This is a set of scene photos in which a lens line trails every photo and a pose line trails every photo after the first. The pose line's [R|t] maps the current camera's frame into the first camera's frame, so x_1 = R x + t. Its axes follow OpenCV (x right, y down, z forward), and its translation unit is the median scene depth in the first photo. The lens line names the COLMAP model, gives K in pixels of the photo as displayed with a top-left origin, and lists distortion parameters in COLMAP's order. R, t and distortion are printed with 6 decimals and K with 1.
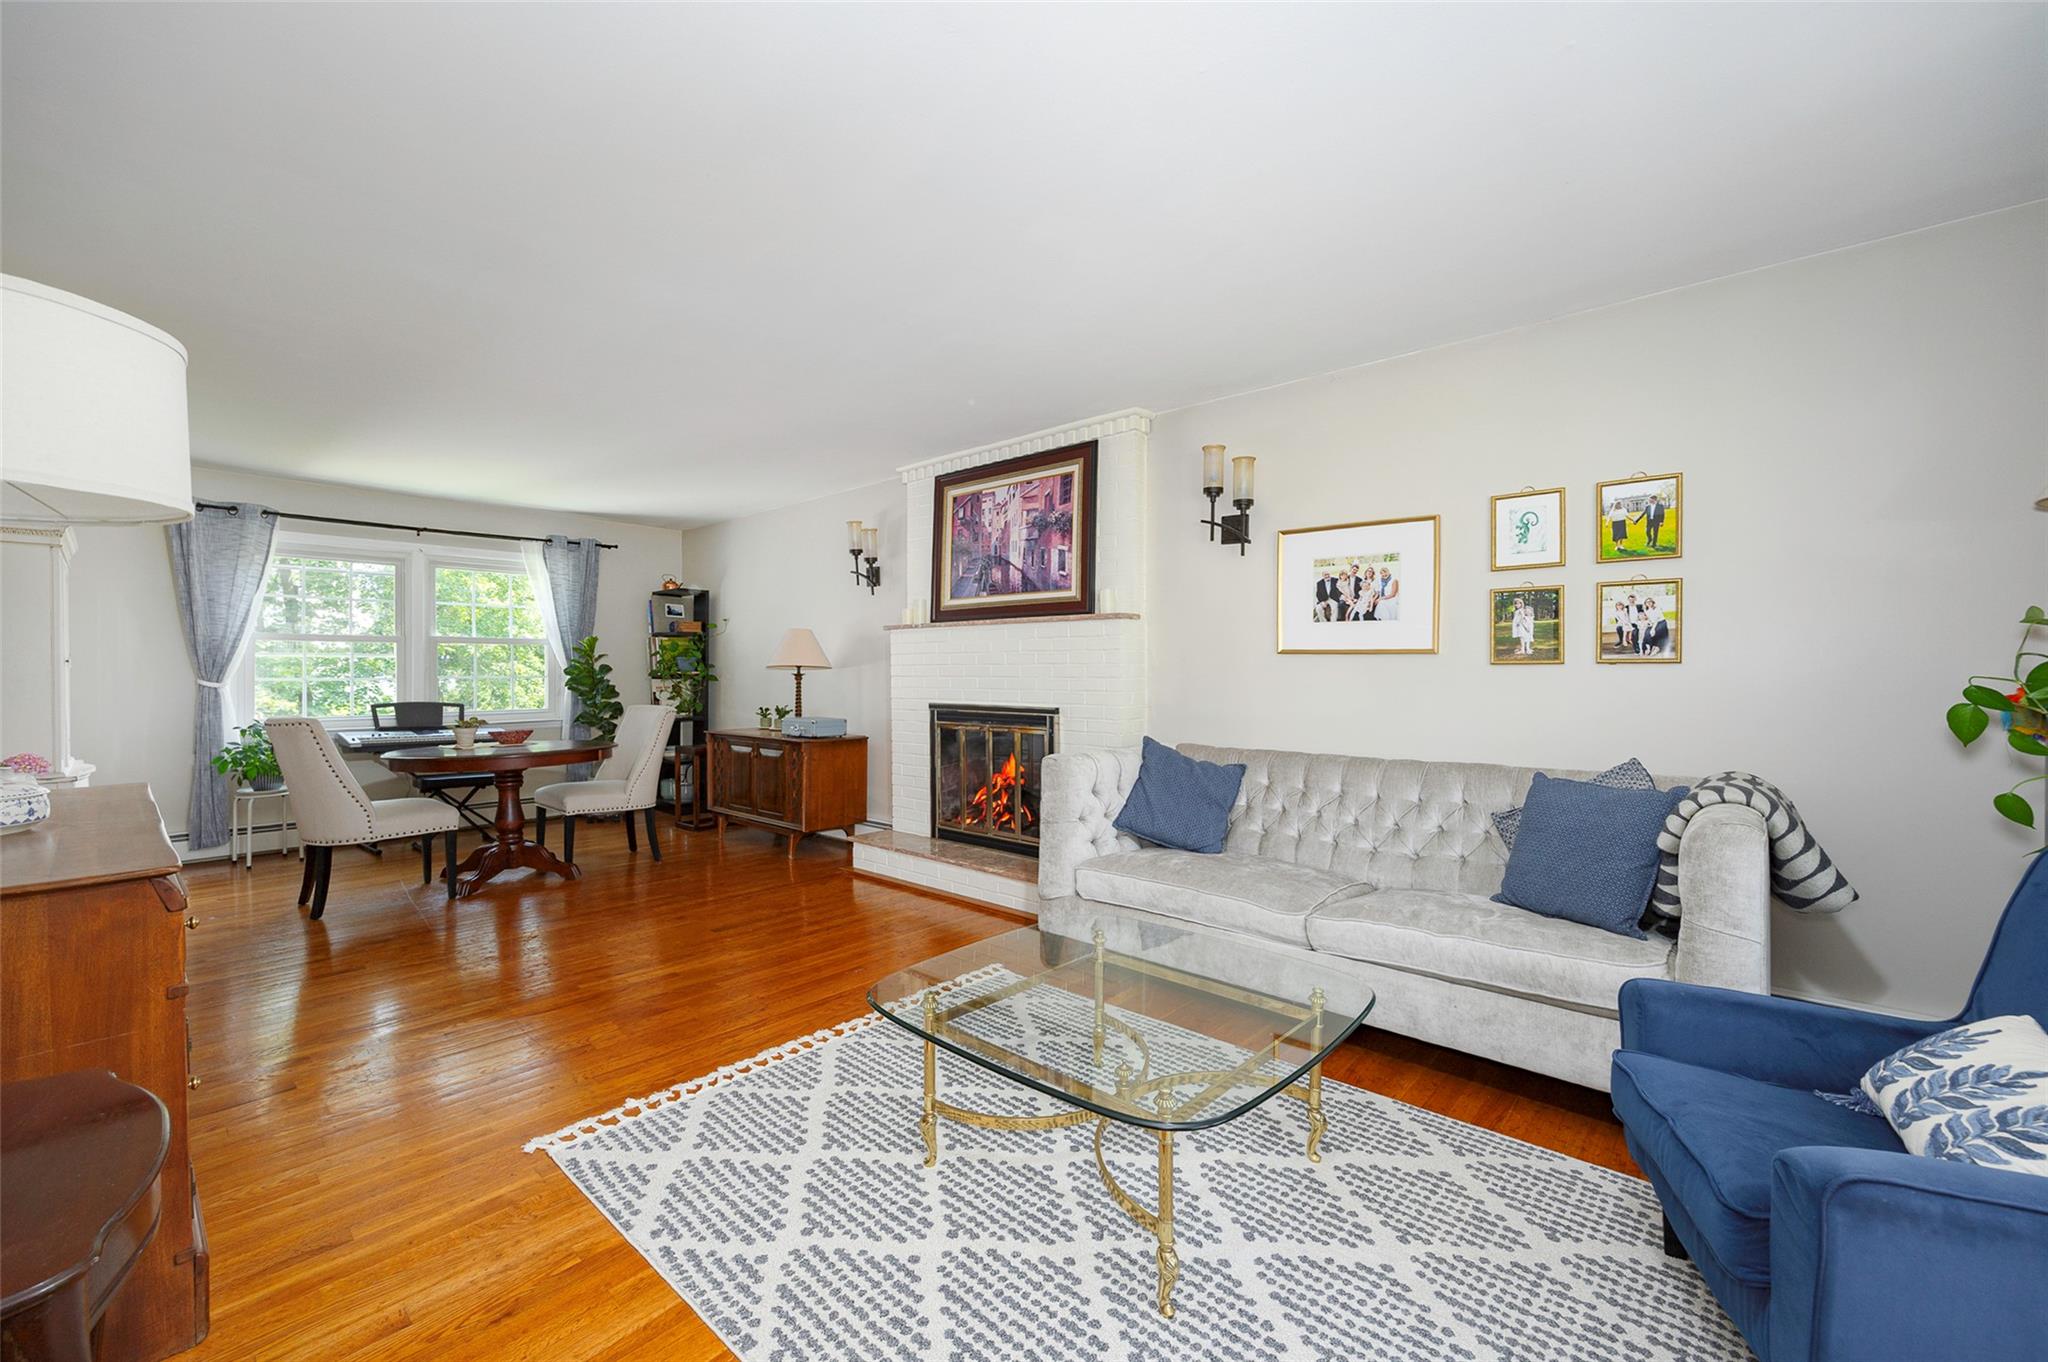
lens RADIAL K [[833.8, 0, 1024.0], [0, 833.8, 681.0], [0, 0, 1]] dist [0.000316, 0.000100]
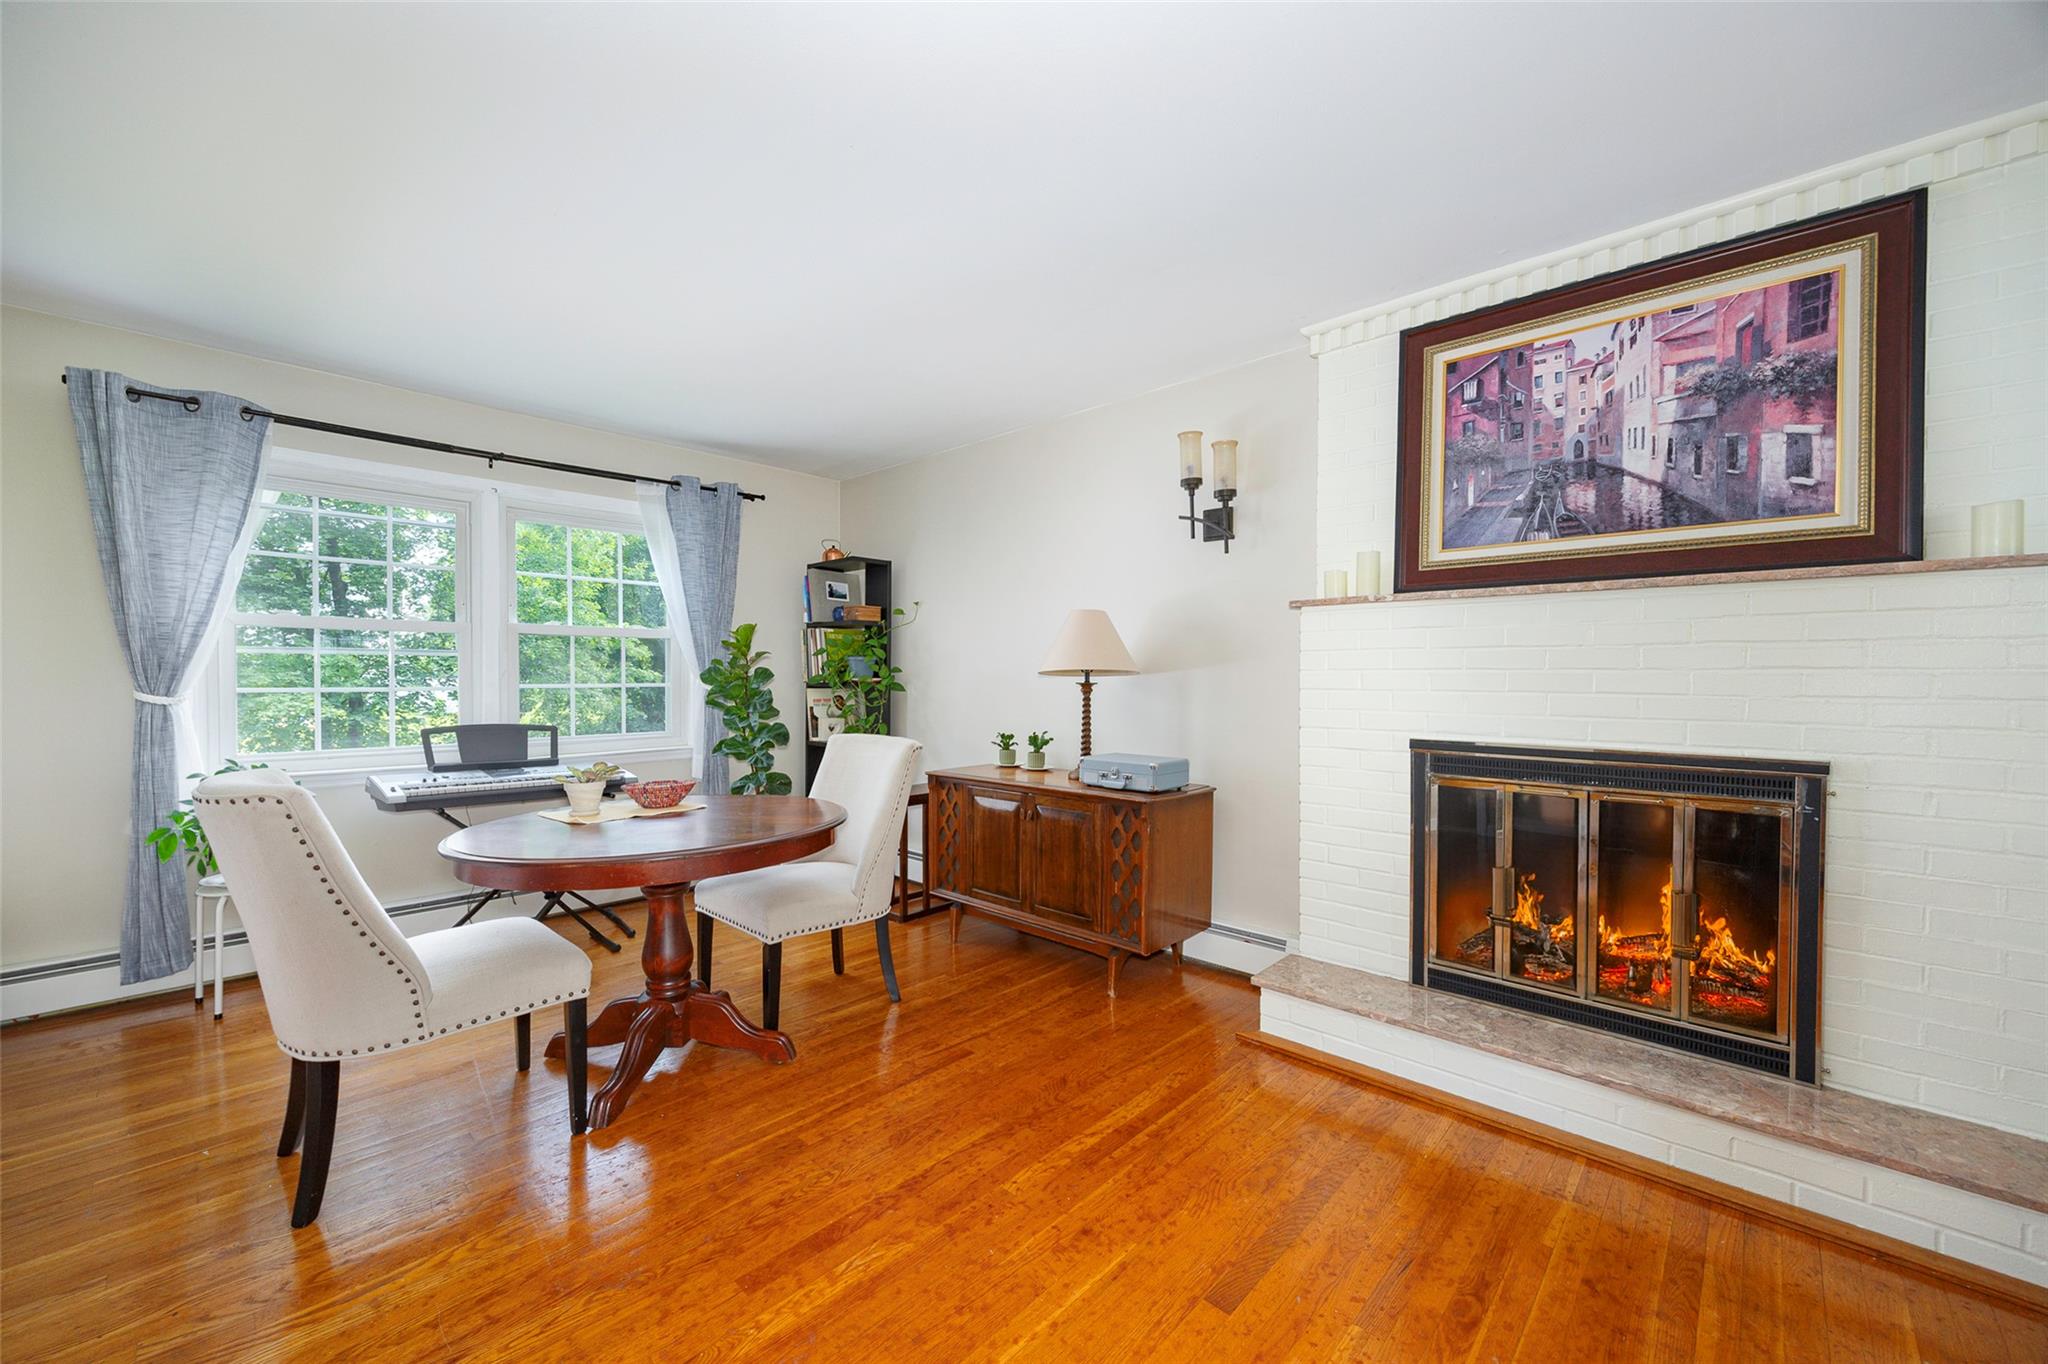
lens RADIAL K [[820.2, 0, 1014.0], [0, 820.2, 693.2], [0, 0, 1]] dist [-0.001699, 0.000056]
pose [[0.999248, 0.003548, -0.038607, -0.371662], [-0.003158, 0.999943, 0.010175, -0.008572], [0.038641, -0.010046, 0.999203, 0.476404]]
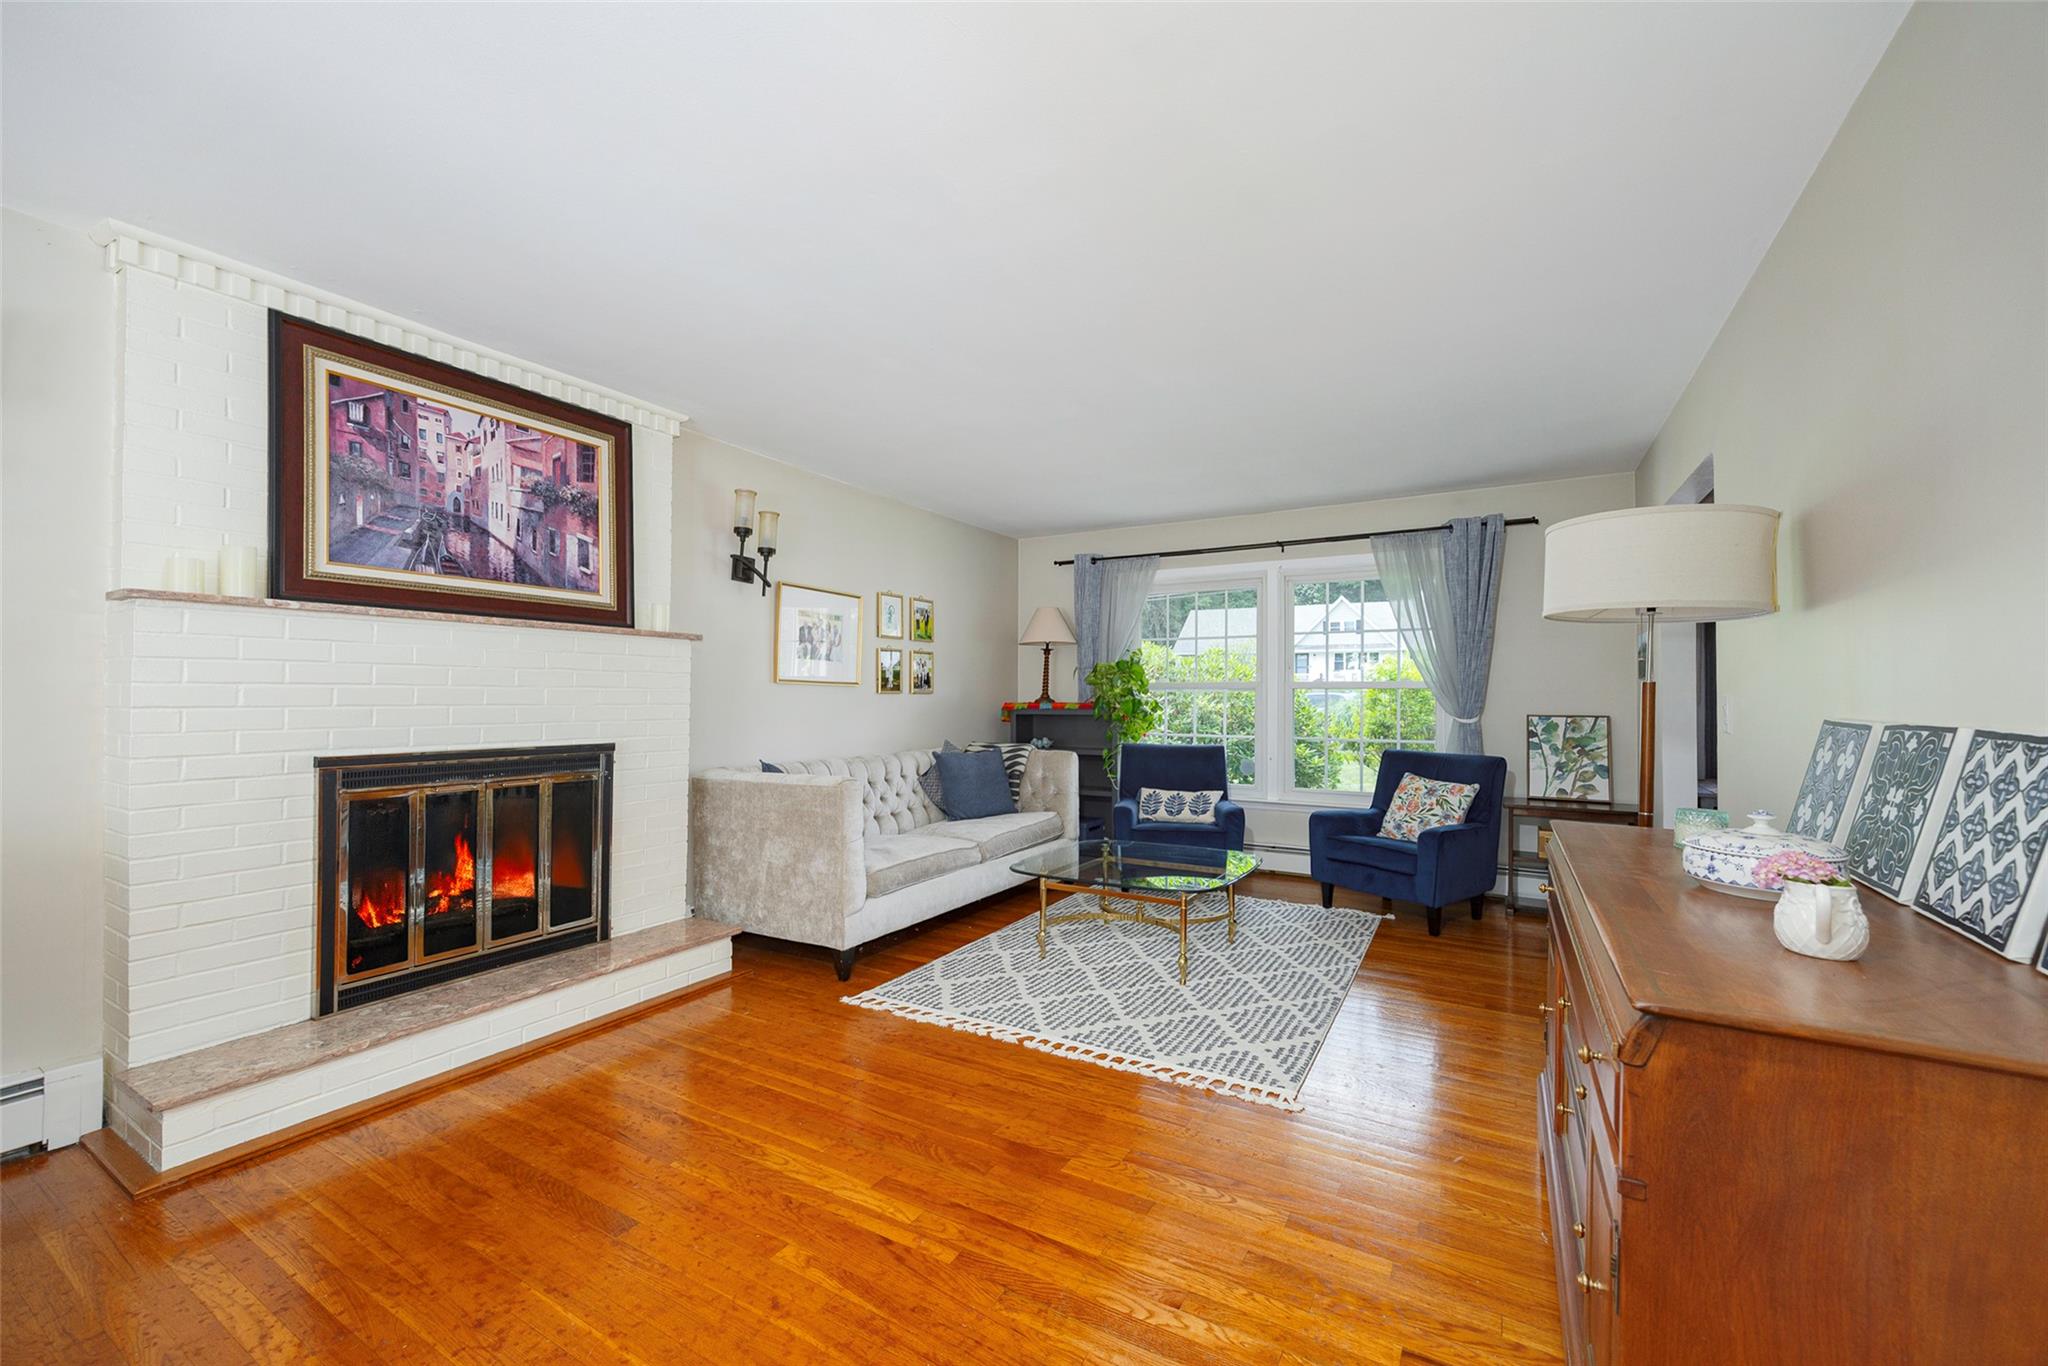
lens RADIAL K [[800.1, 0, 1015.6], [0, 800.1, 683.3], [0, 0, 1]] dist [-0.001226, -0.000076]
pose [[-0.187890, 0.012504, 0.982110, -0.719656], [0.003331, 0.999921, -0.012094, -0.012613], [-0.982184, 0.000999, -0.187917, 0.704077]]
